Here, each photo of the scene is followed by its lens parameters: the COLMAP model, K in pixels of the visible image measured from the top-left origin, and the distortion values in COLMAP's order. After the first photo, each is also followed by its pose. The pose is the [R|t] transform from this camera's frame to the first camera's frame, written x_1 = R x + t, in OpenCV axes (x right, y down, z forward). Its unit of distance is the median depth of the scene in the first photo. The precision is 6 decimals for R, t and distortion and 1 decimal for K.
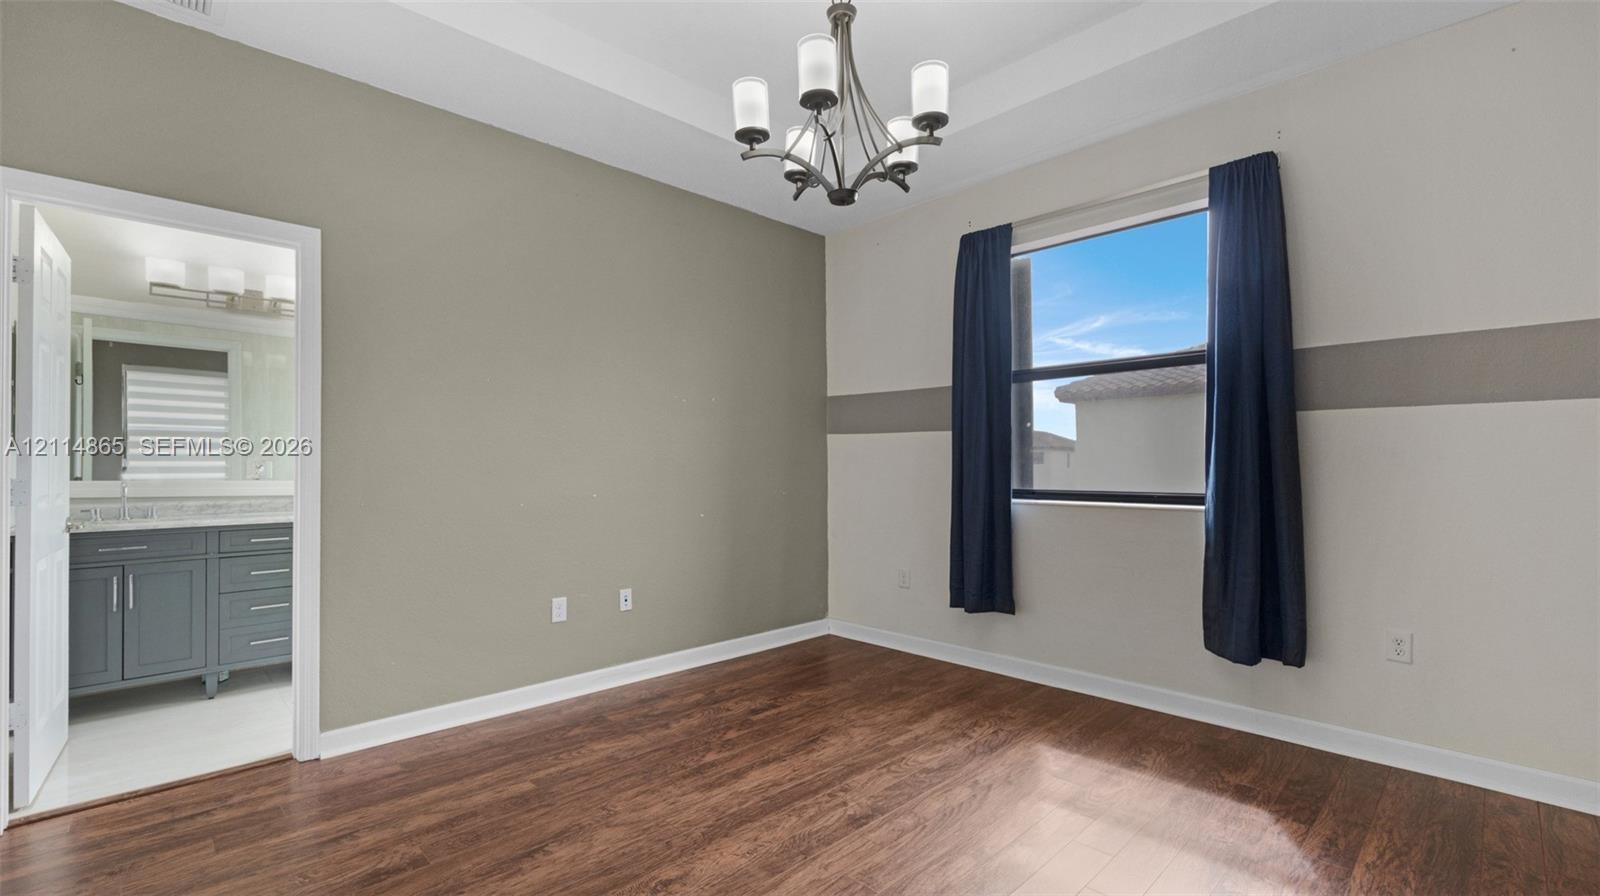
lens RADIAL K [[684.9, 0, 786.0], [0, 684.9, 462.0], [0, 0, 1]] dist [-0.010577, 0.002761]
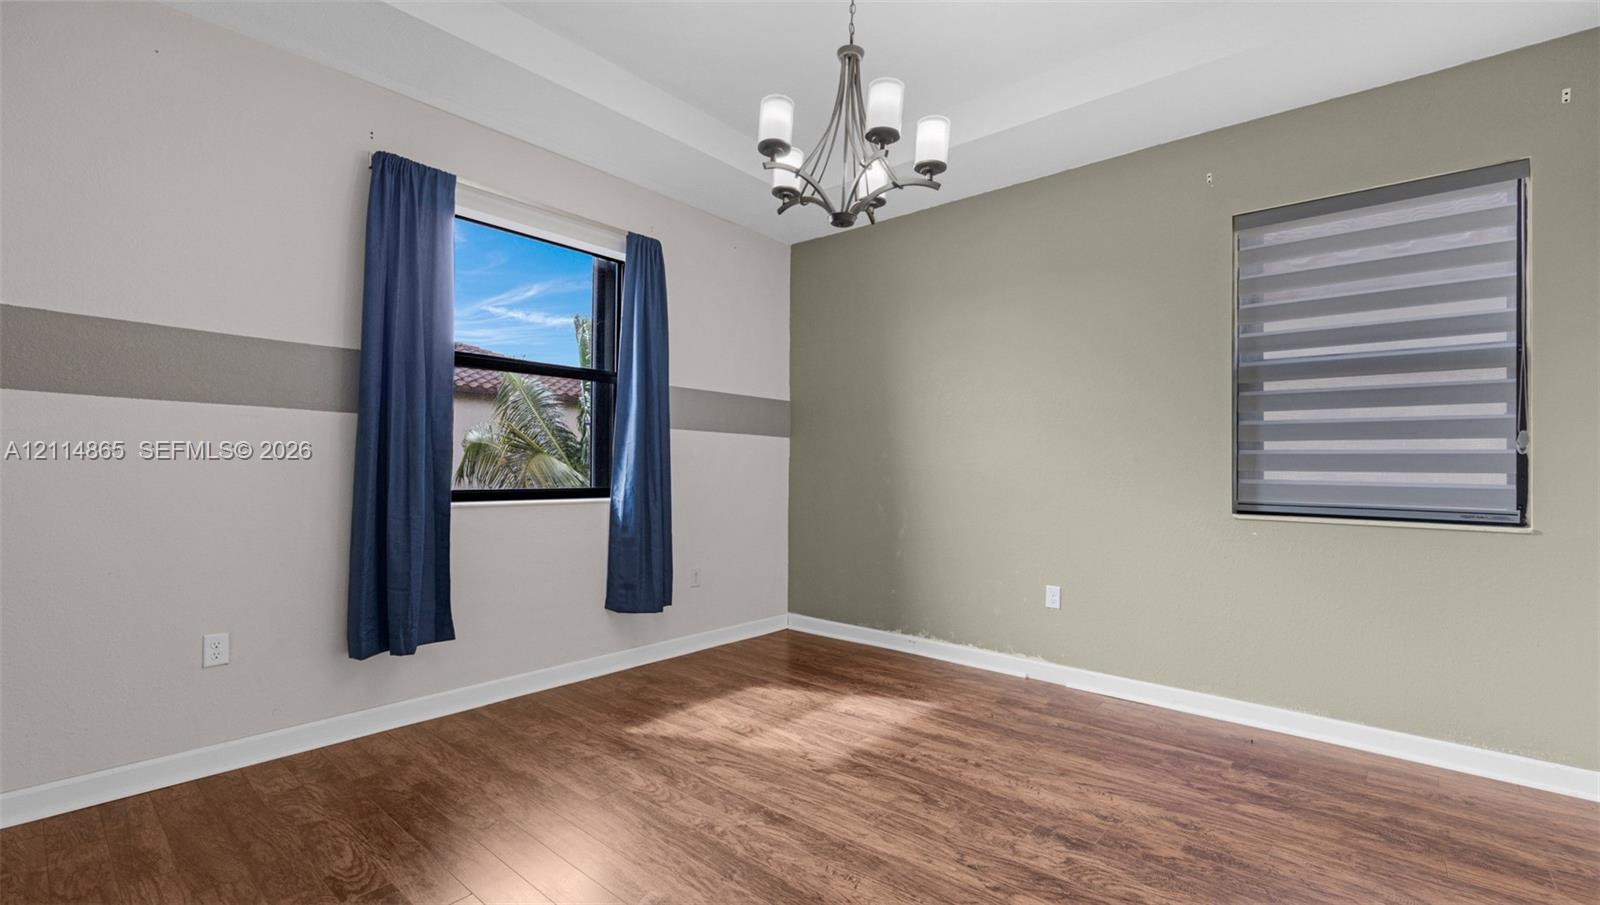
lens RADIAL K [[695.3, 0, 801.1], [0, 695.3, 454.5], [0, 0, 1]] dist [0.001413, 0.000407]
pose [[-0.097824, 0.019878, 0.995005, -0.650369], [-0.015484, 0.999649, -0.021494, 0.007450], [-0.995083, -0.017509, -0.097482, 0.754166]]
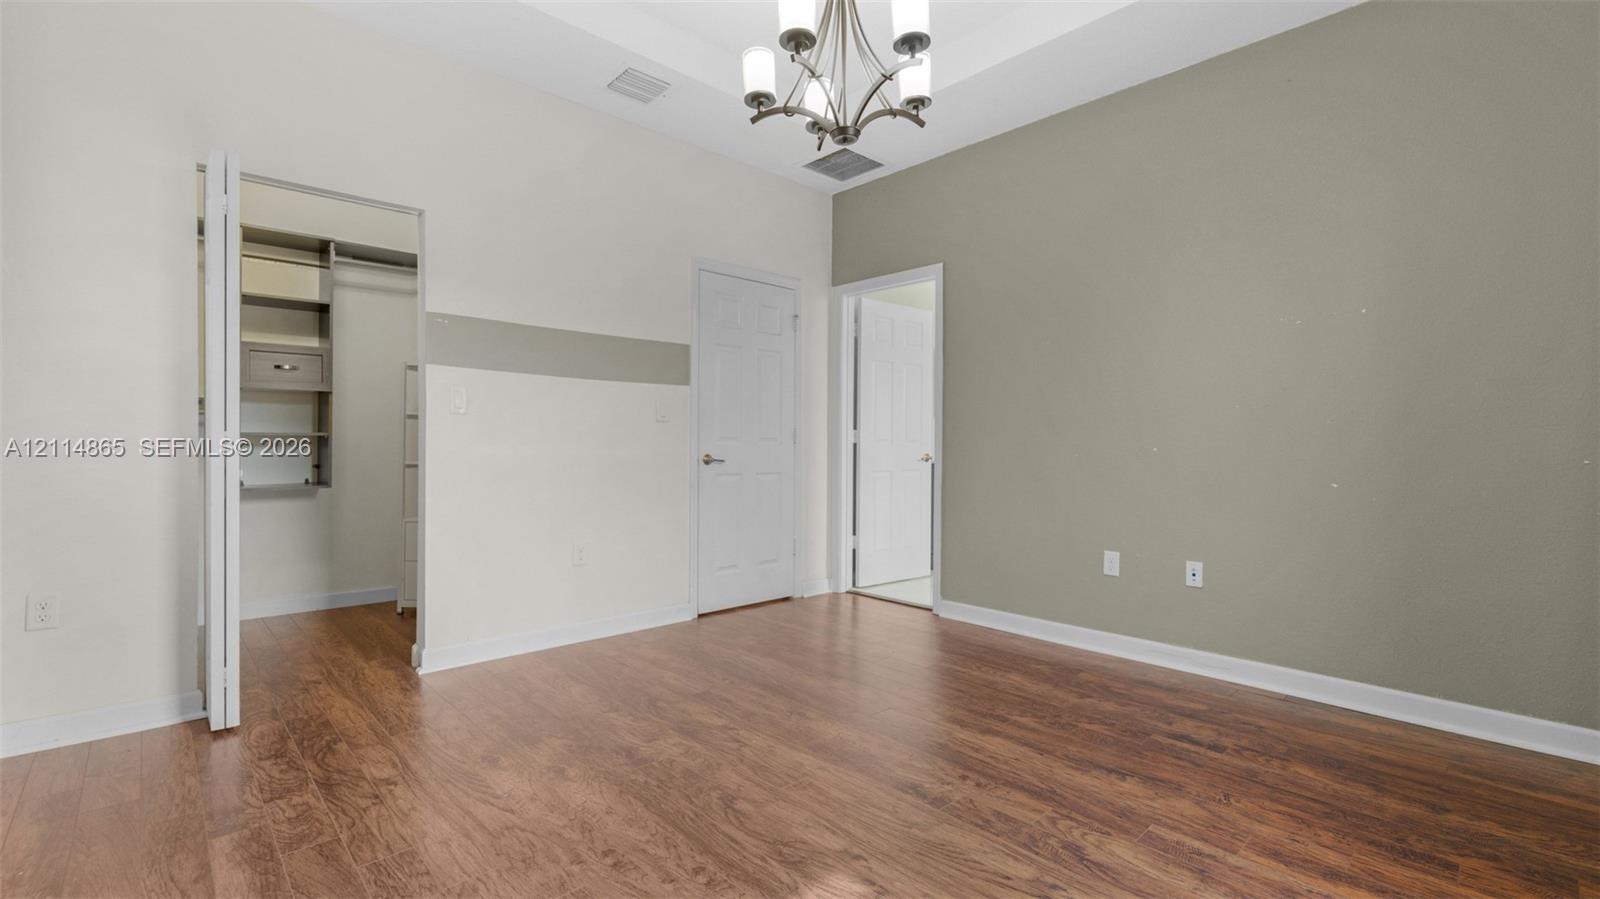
lens RADIAL K [[684.9, 0, 798.6], [0, 684.9, 451.7], [0, 0, 1]] dist [-0.010577, 0.002761]
pose [[-0.009556, 0.012724, -0.999873, 0.712615], [0.001298, 0.999918, 0.012712, 0.044751], [0.999954, -0.001176, -0.009571, 0.604220]]
